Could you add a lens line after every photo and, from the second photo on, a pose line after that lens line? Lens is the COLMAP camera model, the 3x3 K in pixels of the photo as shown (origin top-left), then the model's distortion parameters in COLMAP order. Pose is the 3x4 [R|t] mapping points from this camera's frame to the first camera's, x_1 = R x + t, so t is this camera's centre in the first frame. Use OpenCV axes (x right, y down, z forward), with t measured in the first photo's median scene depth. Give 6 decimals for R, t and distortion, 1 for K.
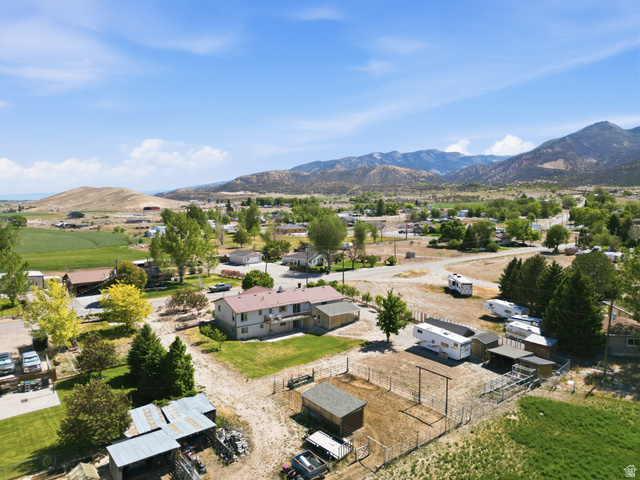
lens RADIAL K [[443.6, 0, 320.0], [0, 443.6, 240.0], [0, 0, 1]] dist [0.088158, -0.080081]
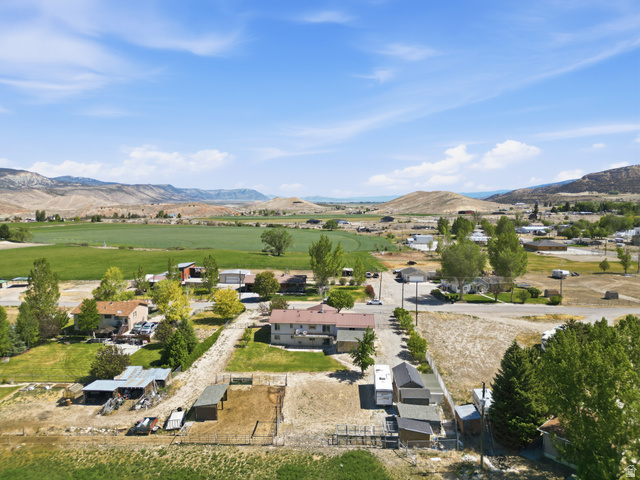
lens RADIAL K [[443.6, 0, 320.0], [0, 443.6, 240.0], [0, 0, 1]] dist [0.088158, -0.080081]
pose [[0.754935, 0.058945, -0.653145, 0.797811], [-0.060911, 0.997950, 0.019659, -0.118282], [0.652965, 0.024942, 0.756978, 0.104996]]
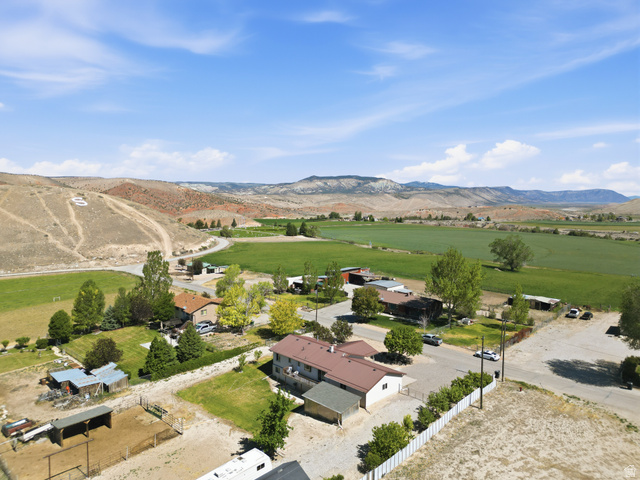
lens RADIAL K [[443.6, 0, 320.0], [0, 443.6, 240.0], [0, 0, 1]] dist [0.088158, -0.080081]
pose [[0.140231, 0.085330, -0.986435, 0.908652], [-0.095329, 0.992815, 0.072330, -0.197547], [0.985519, 0.083893, 0.147358, 0.979302]]
